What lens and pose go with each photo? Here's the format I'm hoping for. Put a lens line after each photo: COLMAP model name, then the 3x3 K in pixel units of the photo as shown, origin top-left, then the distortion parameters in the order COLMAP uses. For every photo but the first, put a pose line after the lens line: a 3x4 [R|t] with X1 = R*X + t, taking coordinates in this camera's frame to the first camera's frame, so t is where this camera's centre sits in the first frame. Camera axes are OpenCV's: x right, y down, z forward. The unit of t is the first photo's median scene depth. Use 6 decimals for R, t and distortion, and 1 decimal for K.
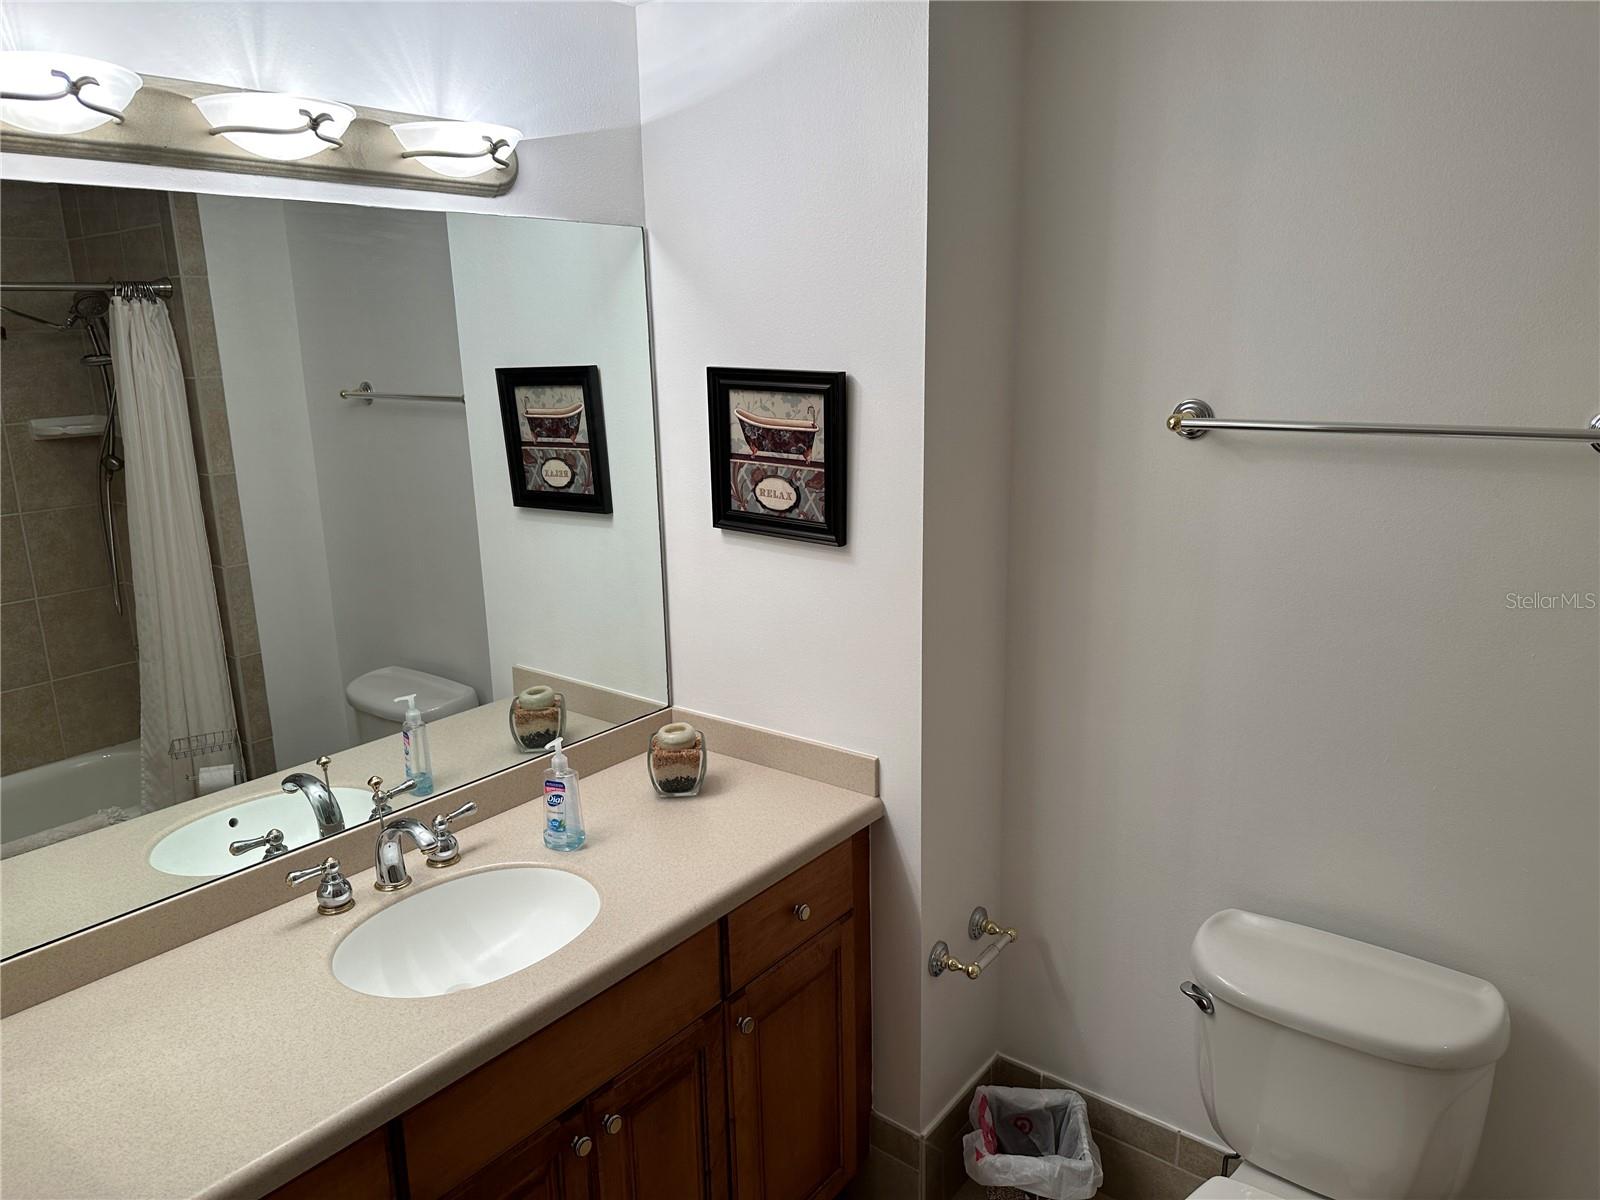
lens RADIAL K [[1120.4, 0, 800.0], [0, 1120.4, 600.0], [0, 0, 1]] dist [0.001006, -0.018077]
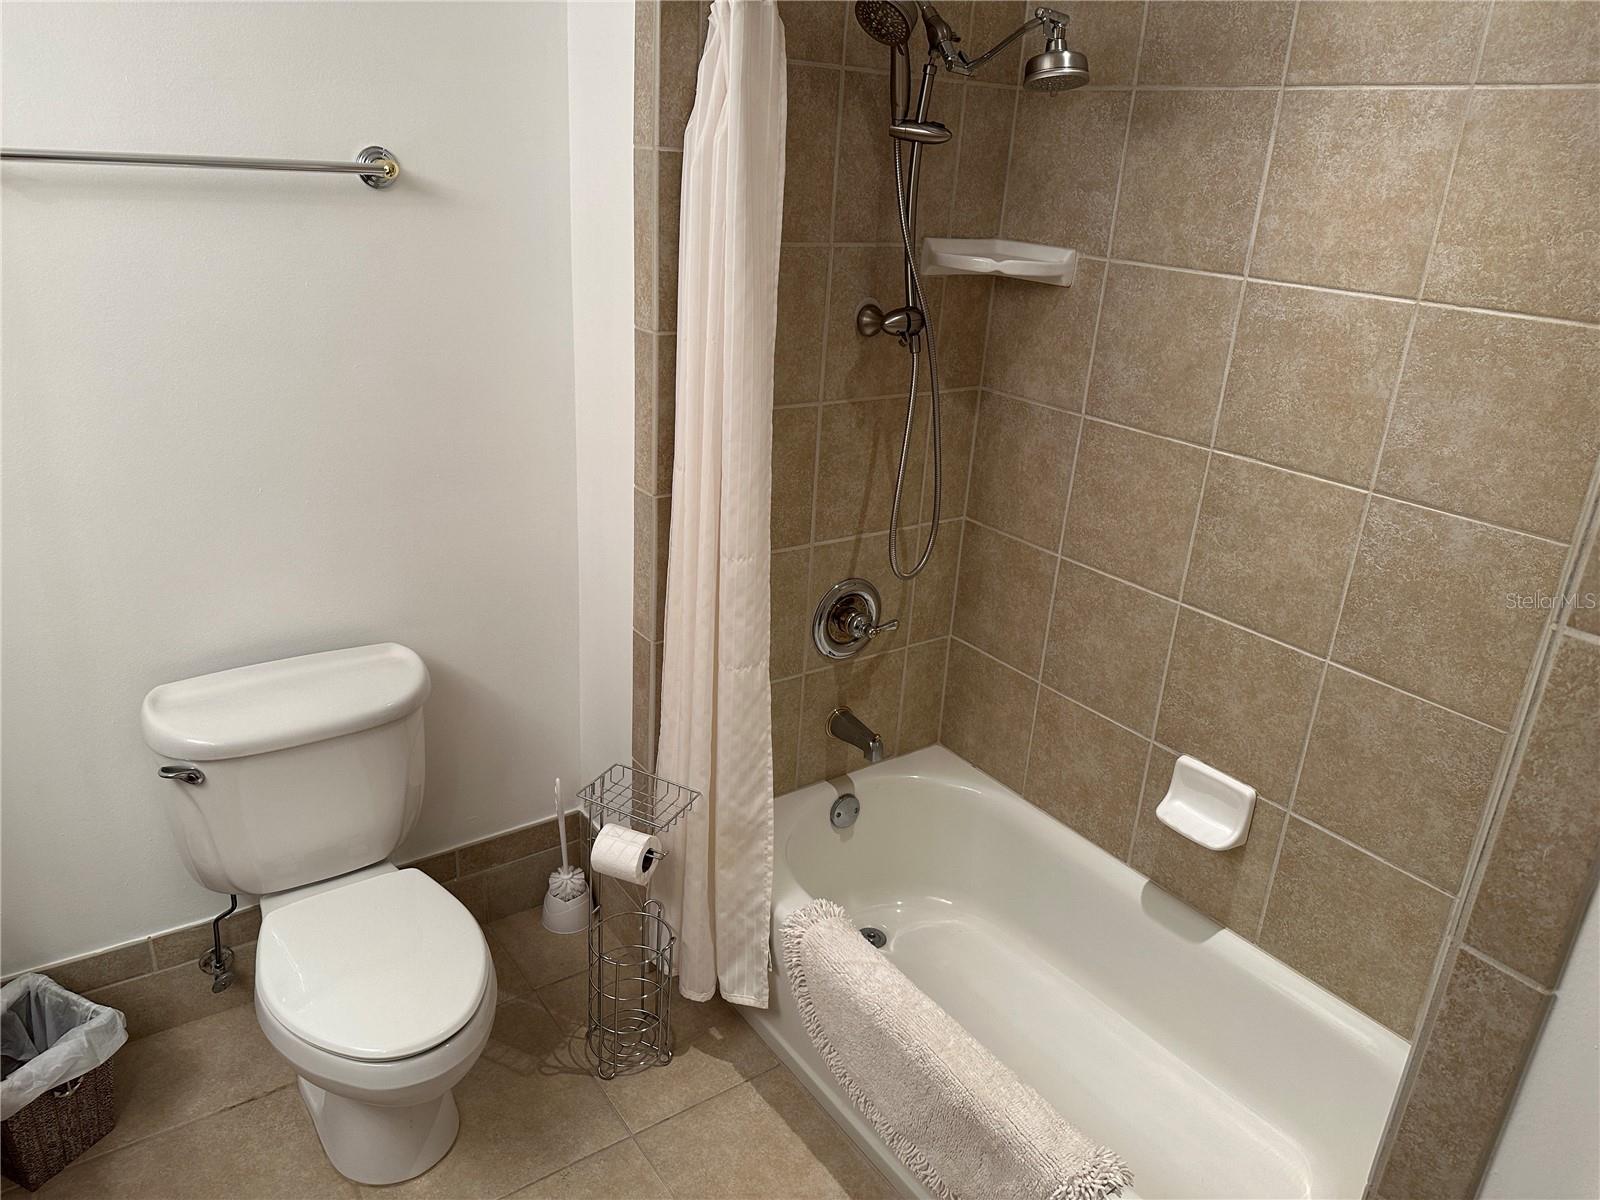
lens RADIAL K [[1120.4, 0, 800.0], [0, 1120.4, 600.0], [0, 0, 1]] dist [0.001006, -0.018077]
pose [[0.280967, -0.324073, 0.903346, -0.296505], [0.160650, 0.943863, 0.288642, 0.014205], [-0.946176, 0.064023, 0.317257, 0.155520]]
